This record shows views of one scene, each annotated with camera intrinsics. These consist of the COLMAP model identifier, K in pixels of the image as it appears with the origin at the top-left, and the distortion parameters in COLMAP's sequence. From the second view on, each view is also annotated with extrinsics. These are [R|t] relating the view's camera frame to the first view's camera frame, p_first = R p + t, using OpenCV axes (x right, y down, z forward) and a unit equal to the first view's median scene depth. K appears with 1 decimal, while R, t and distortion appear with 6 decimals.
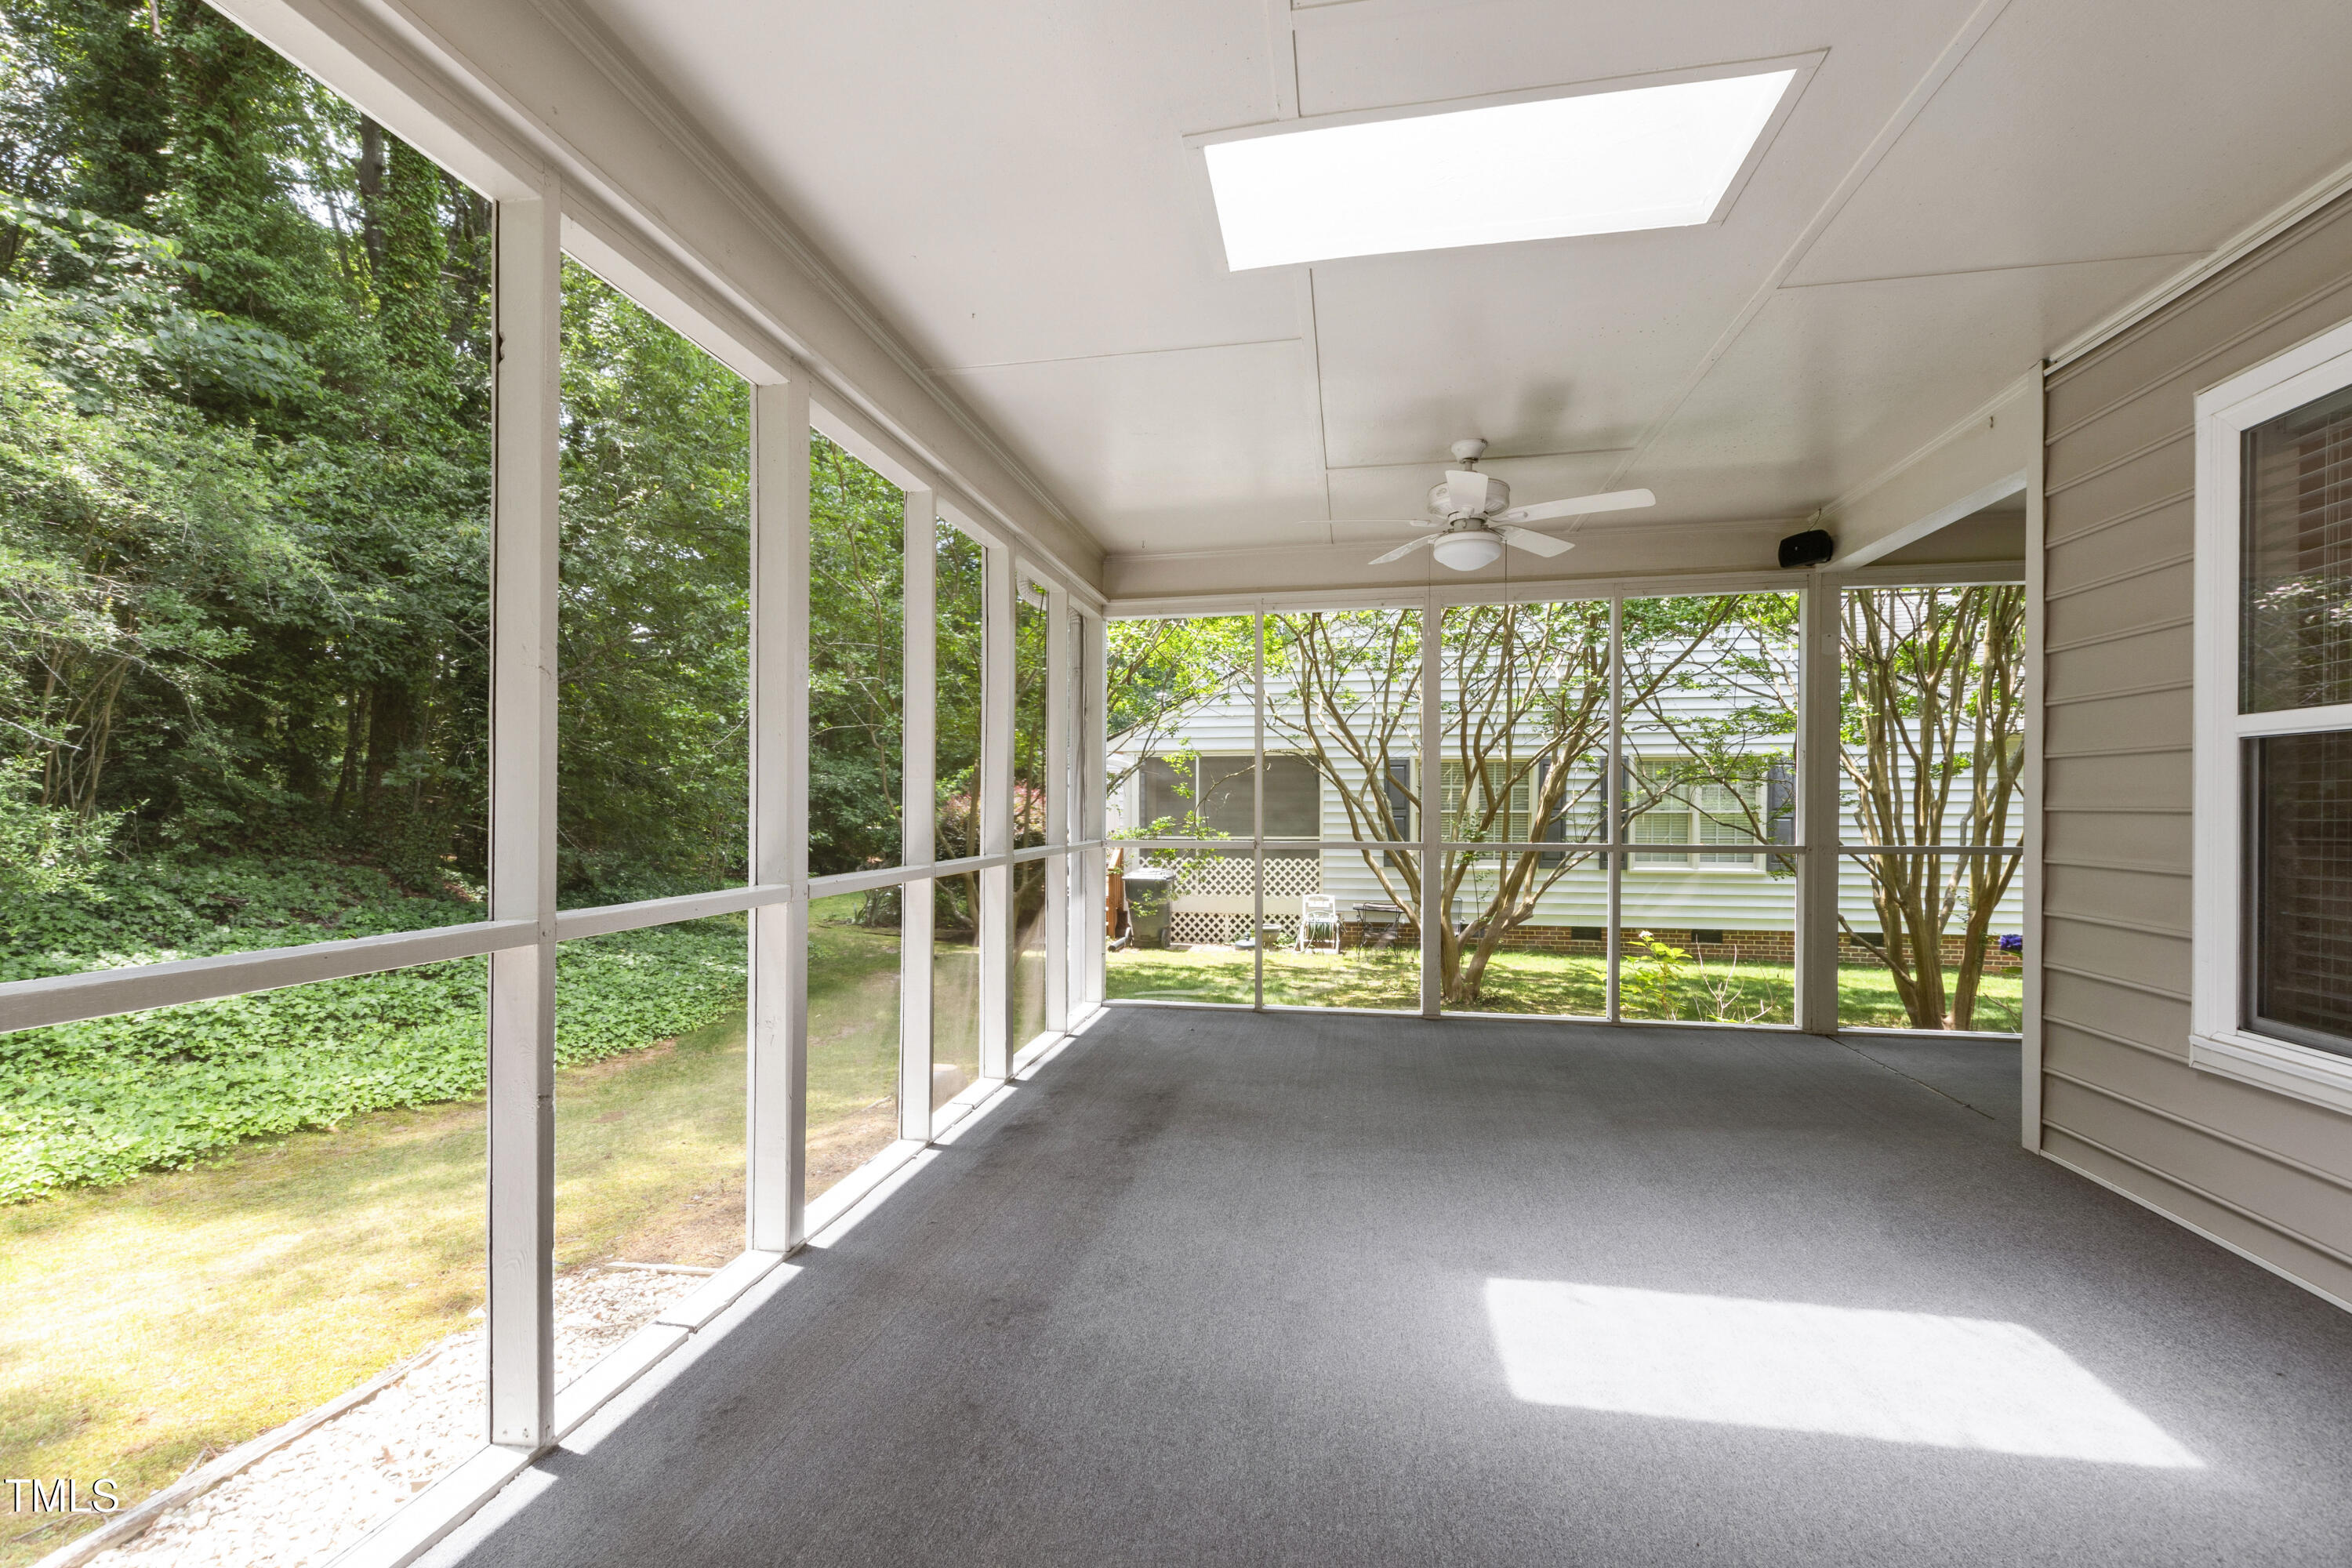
lens RADIAL K [[1007.7, 0, 1169.5], [0, 1007.7, 796.0], [0, 0, 1]] dist [0.000916, -0.001313]
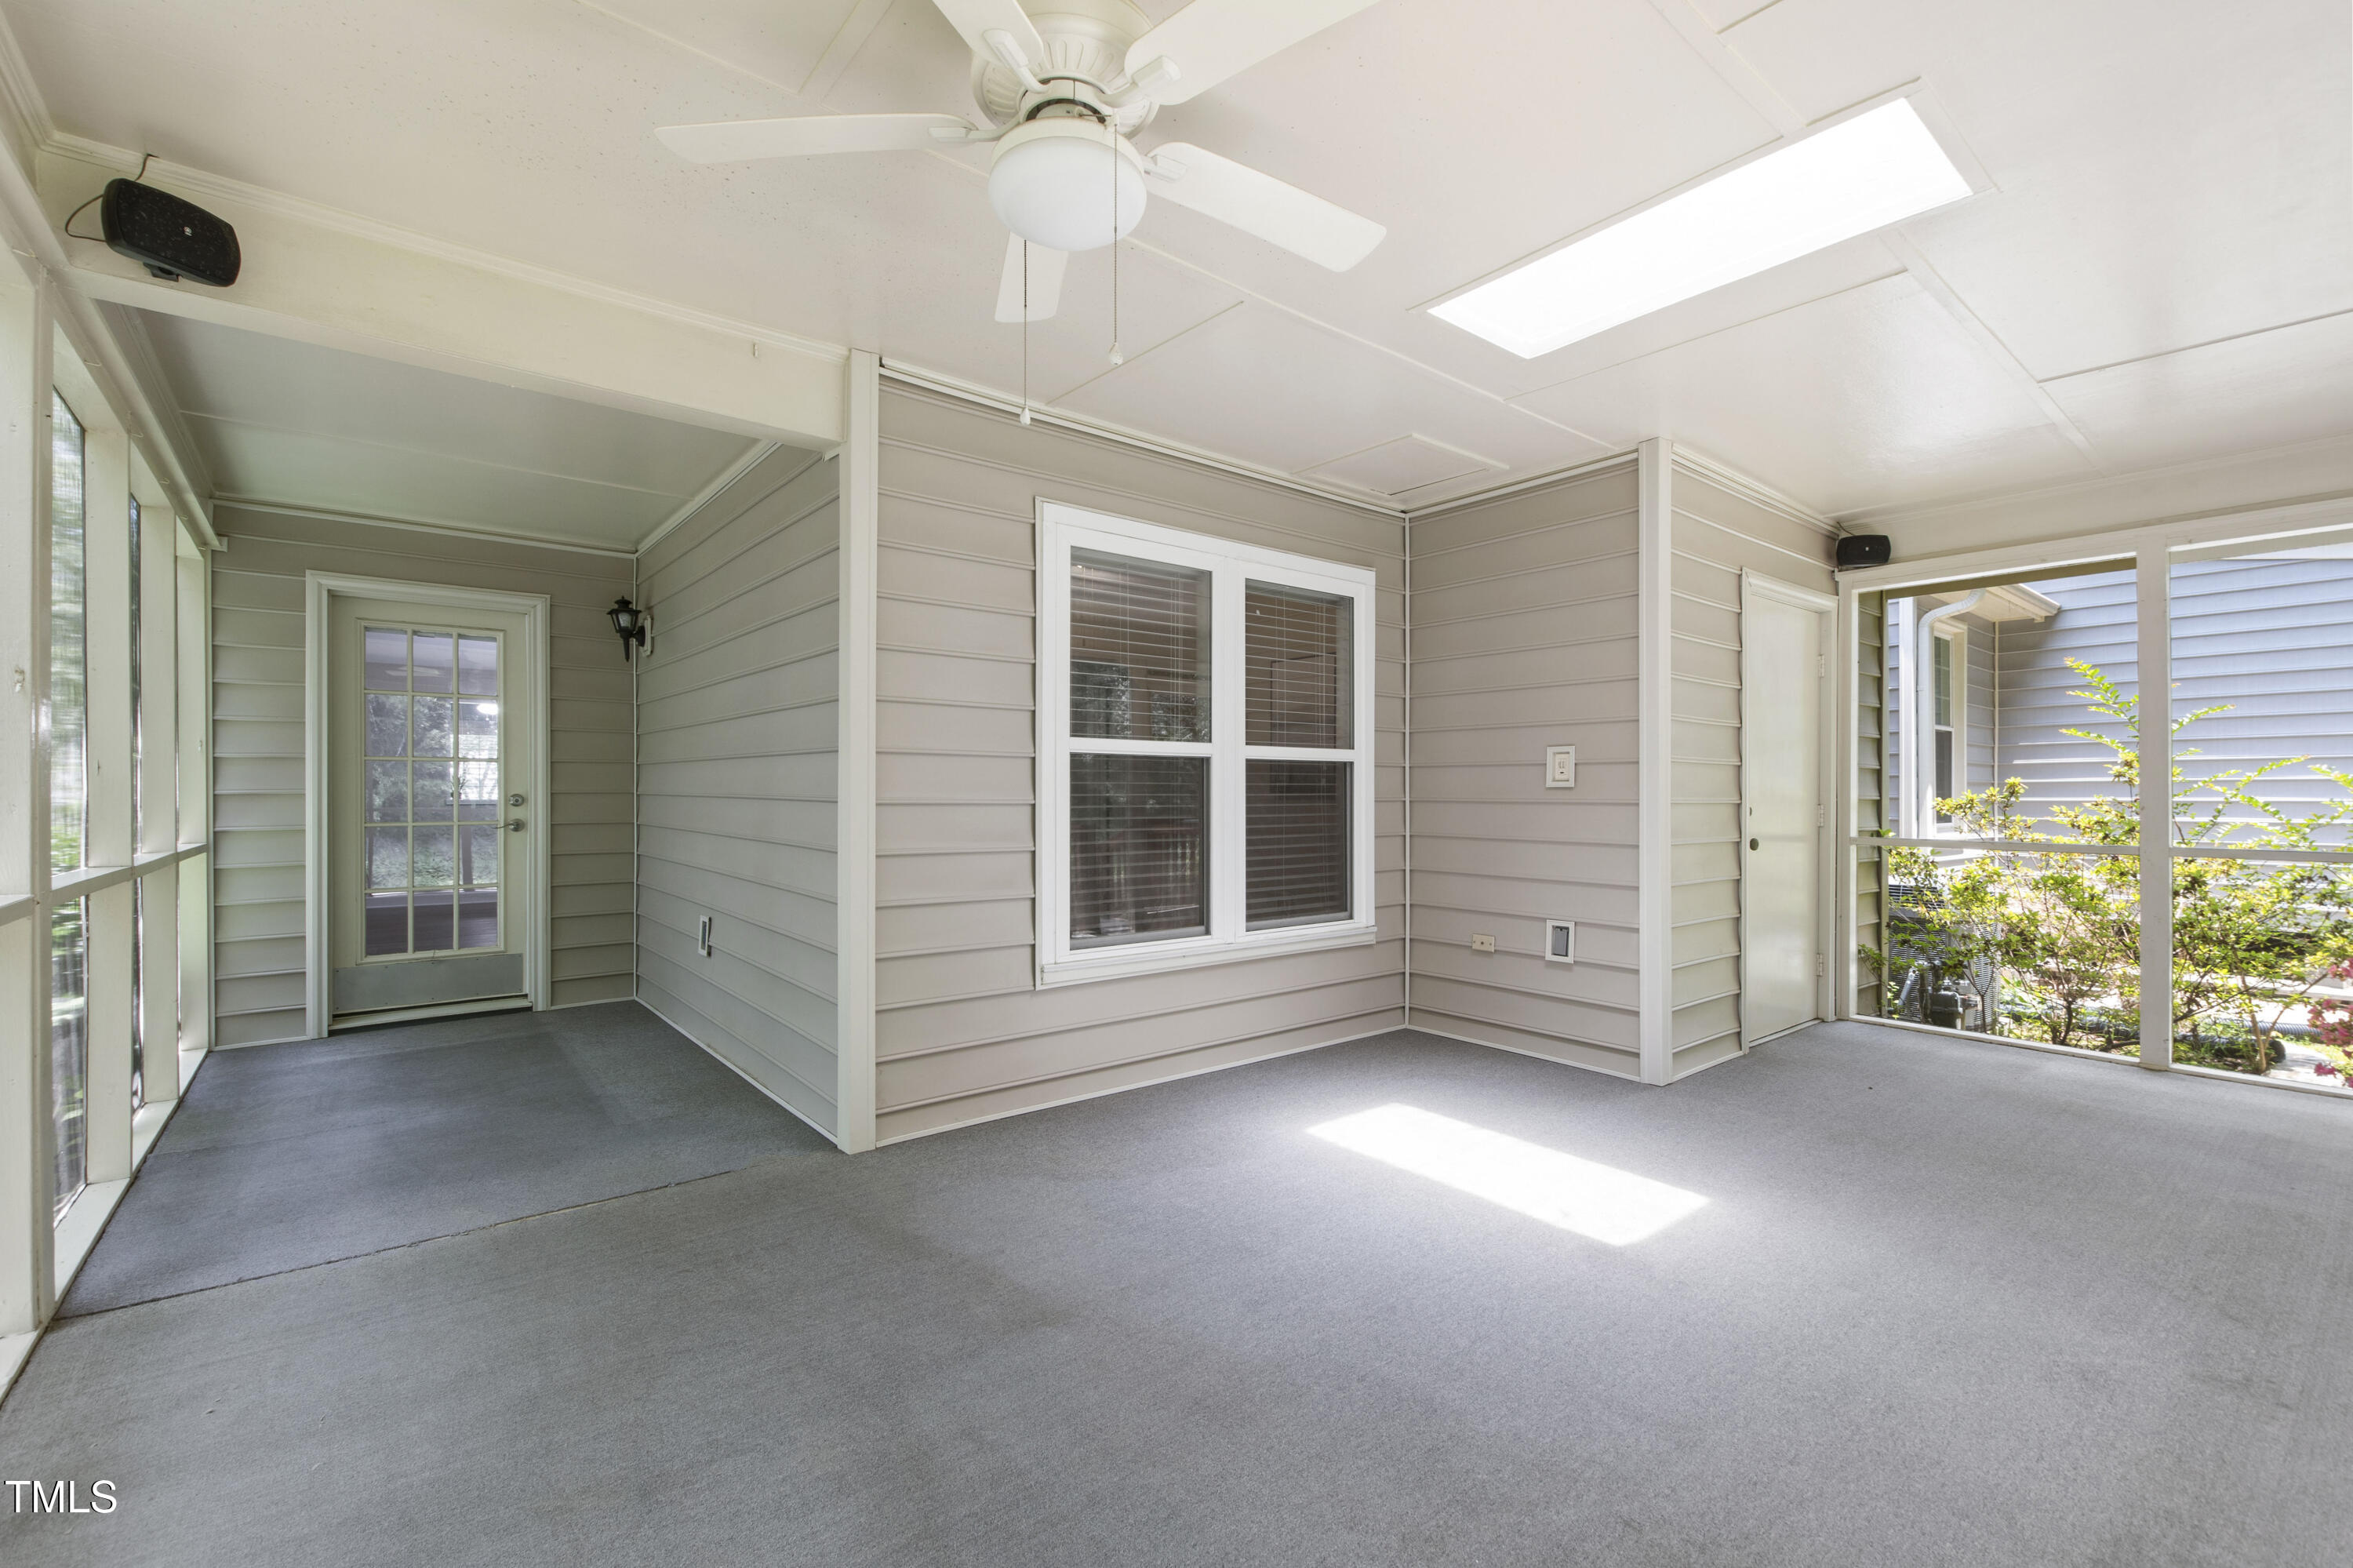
lens RADIAL K [[1008.1, 0, 1170.0], [0, 1008.1, 796.0], [0, 0, 1]] dist [0.000916, -0.001313]
pose [[-0.757417, -0.003520, 0.652922, -0.016321], [-0.009329, 0.999942, -0.005431, 0.012386], [-0.652865, -0.010205, -0.757406, 2.024972]]
